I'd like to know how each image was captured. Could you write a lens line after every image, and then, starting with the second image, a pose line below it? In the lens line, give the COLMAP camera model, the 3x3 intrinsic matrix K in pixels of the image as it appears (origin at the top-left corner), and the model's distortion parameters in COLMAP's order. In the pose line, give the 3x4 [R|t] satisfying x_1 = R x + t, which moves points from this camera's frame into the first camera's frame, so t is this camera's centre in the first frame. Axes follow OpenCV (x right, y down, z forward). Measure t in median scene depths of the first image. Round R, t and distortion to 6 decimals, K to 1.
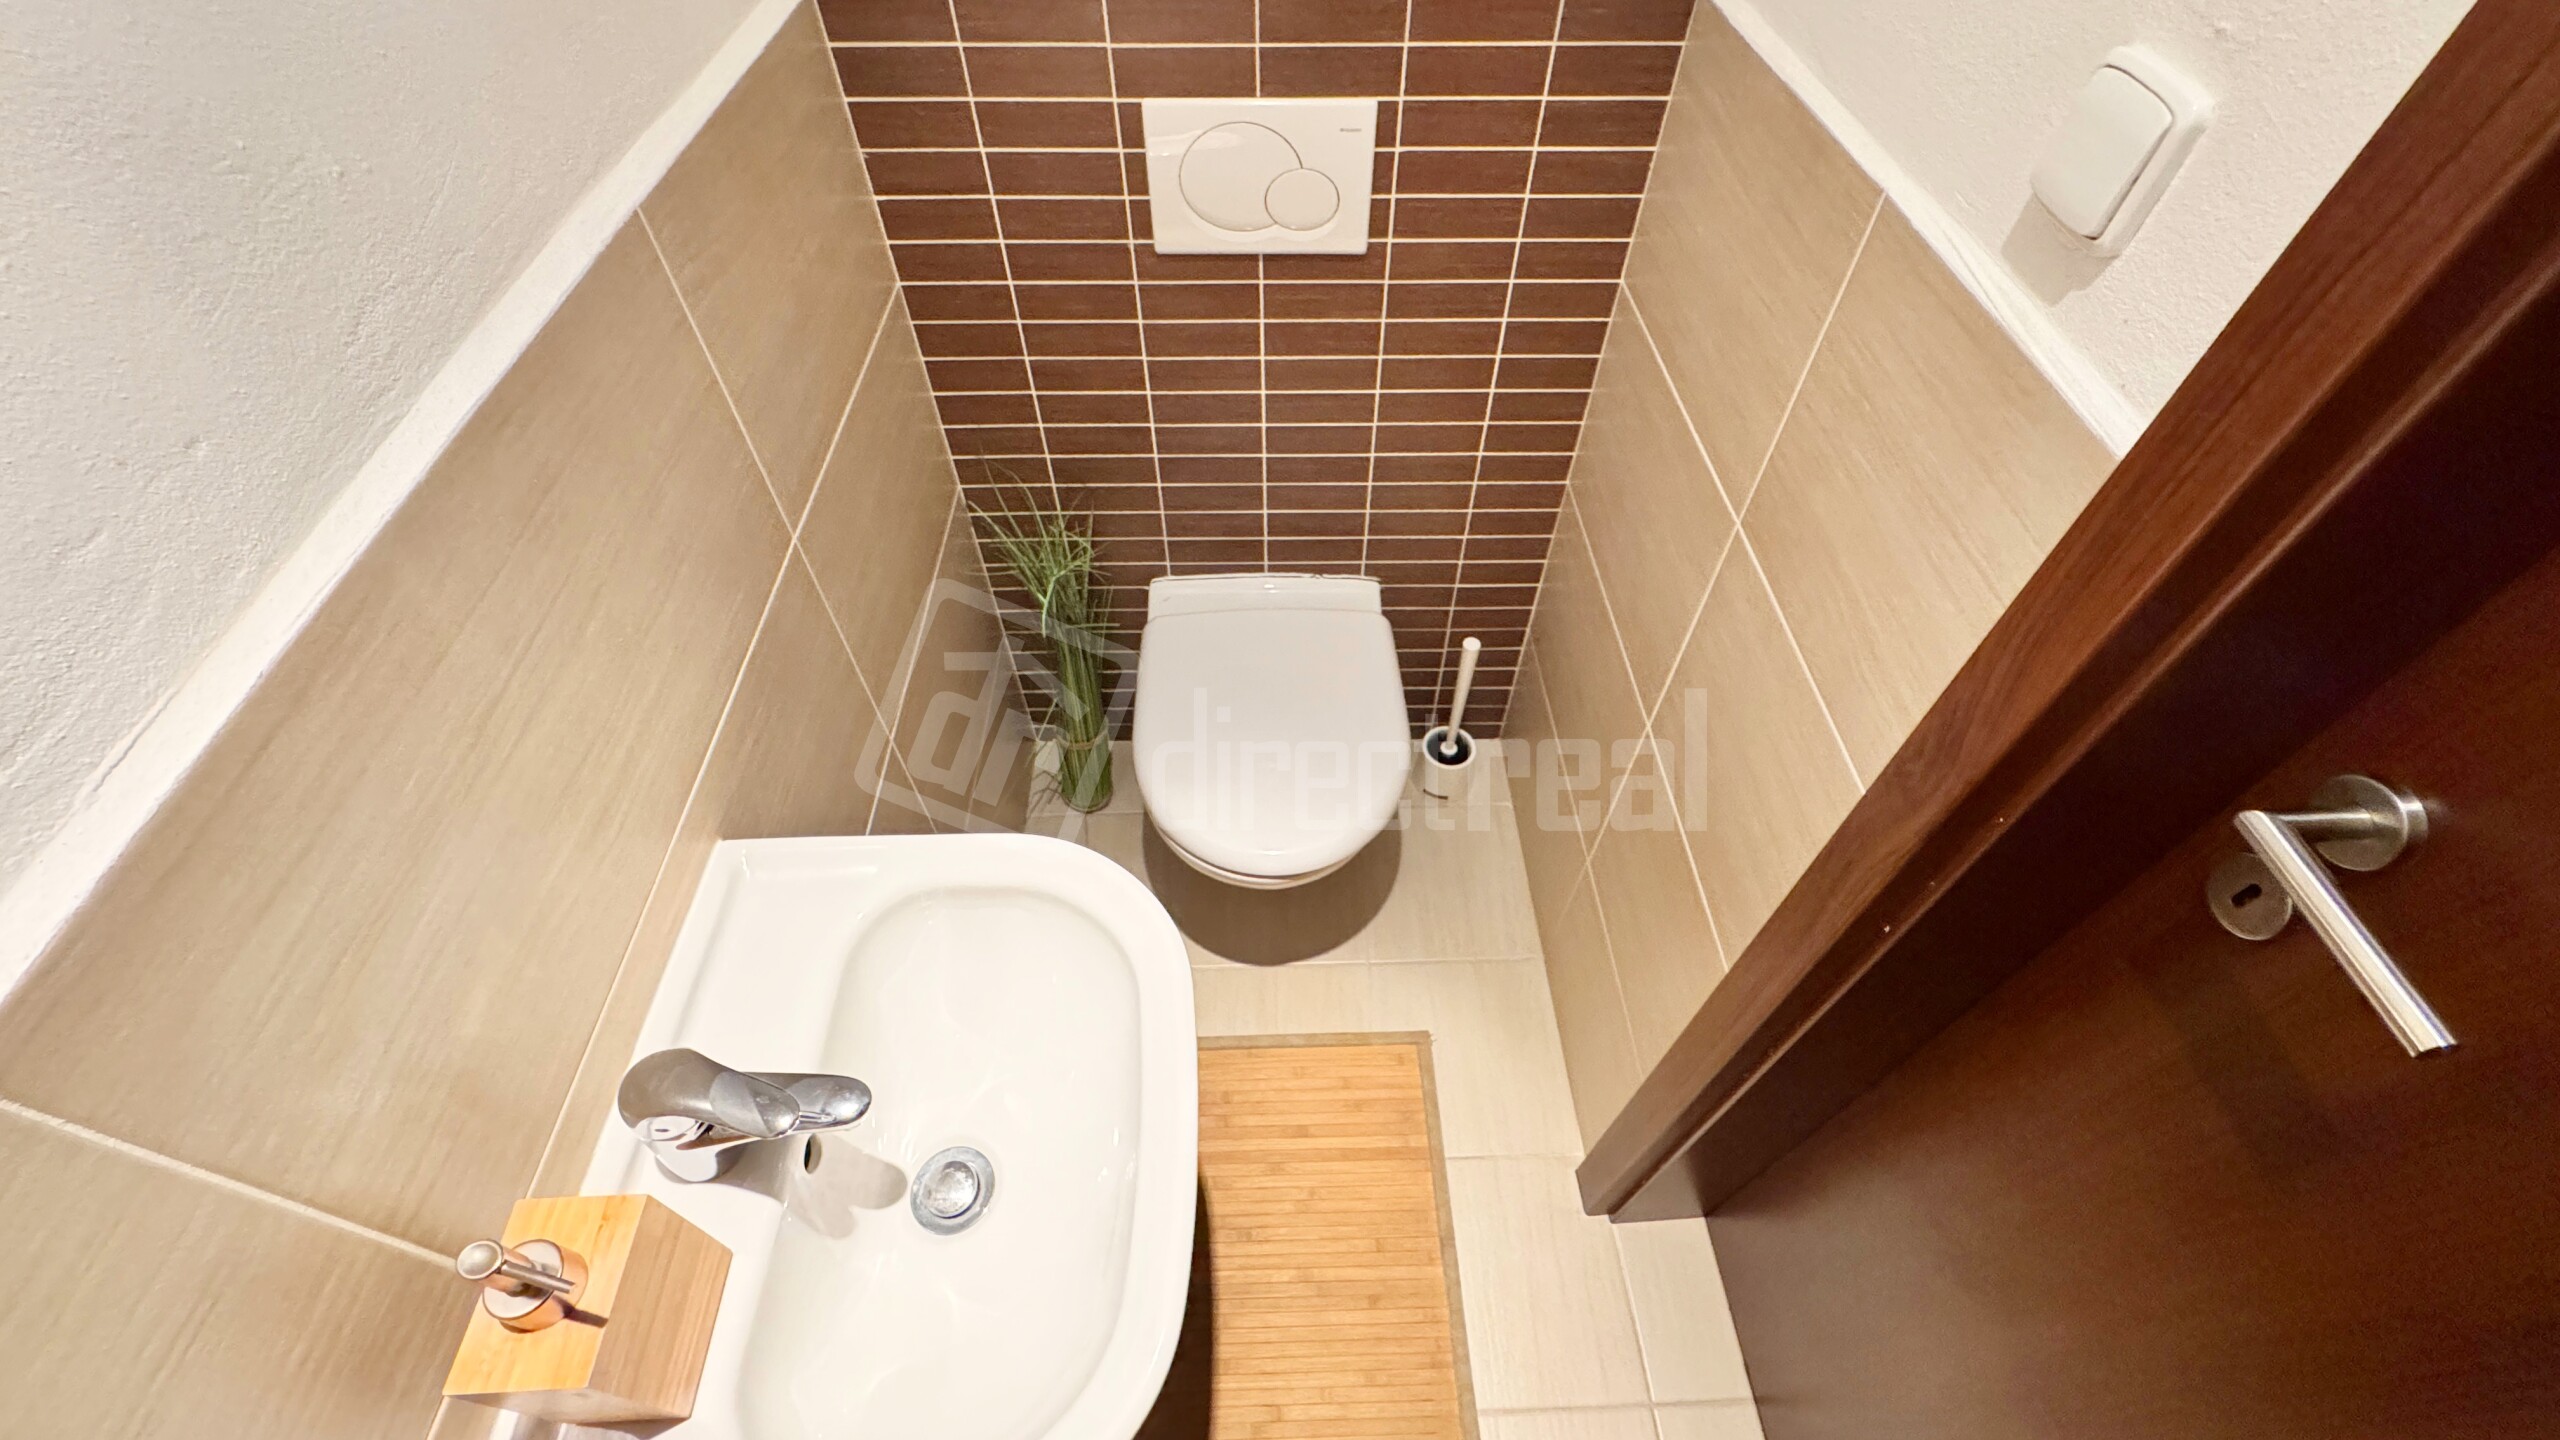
lens RADIAL K [[1030.0, 0, 1279.0], [0, 1030.0, 716.0], [0, 0, 1]] dist [-0.001803, -0.000089]
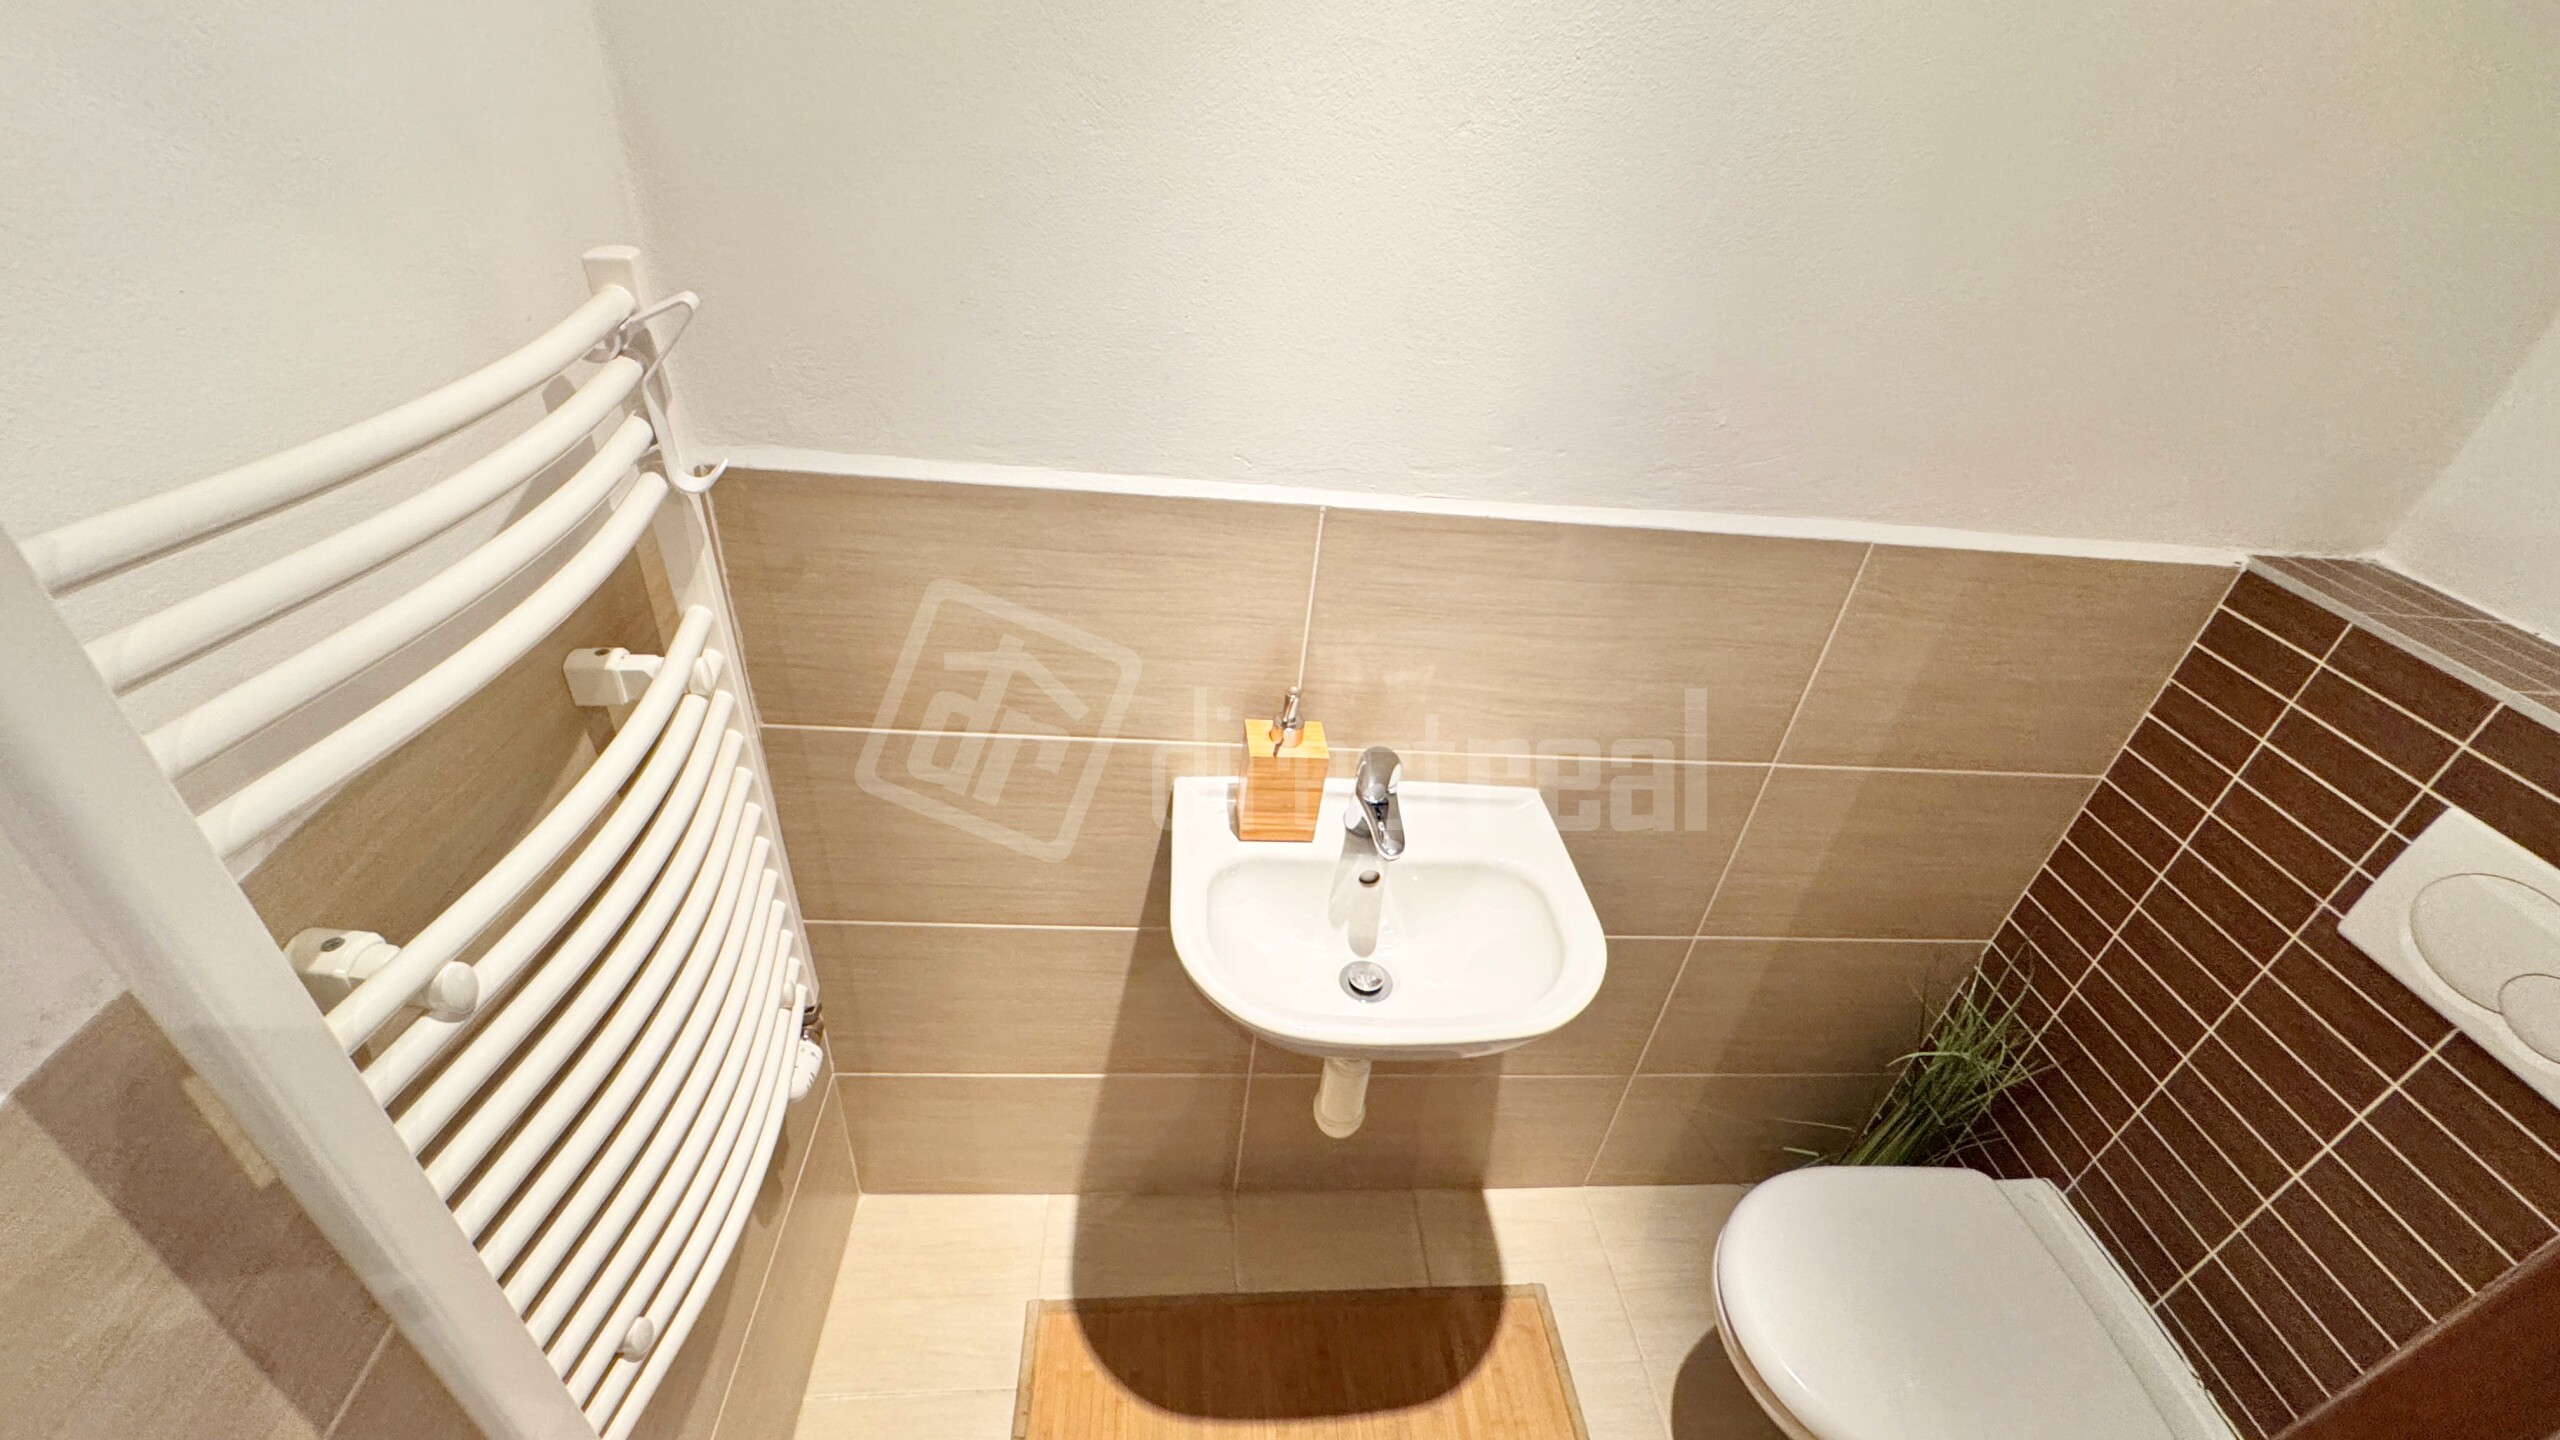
lens RADIAL K [[1030.0, 0, 1285.6], [0, 1030.0, 725.4], [0, 0, 1]] dist [-0.001803, -0.000089]
pose [[0.047864, 0.555001, -0.830471, 0.471214], [-0.832583, 0.481497, 0.273797, -0.025825], [0.551828, 0.678332, 0.485132, -0.041331]]
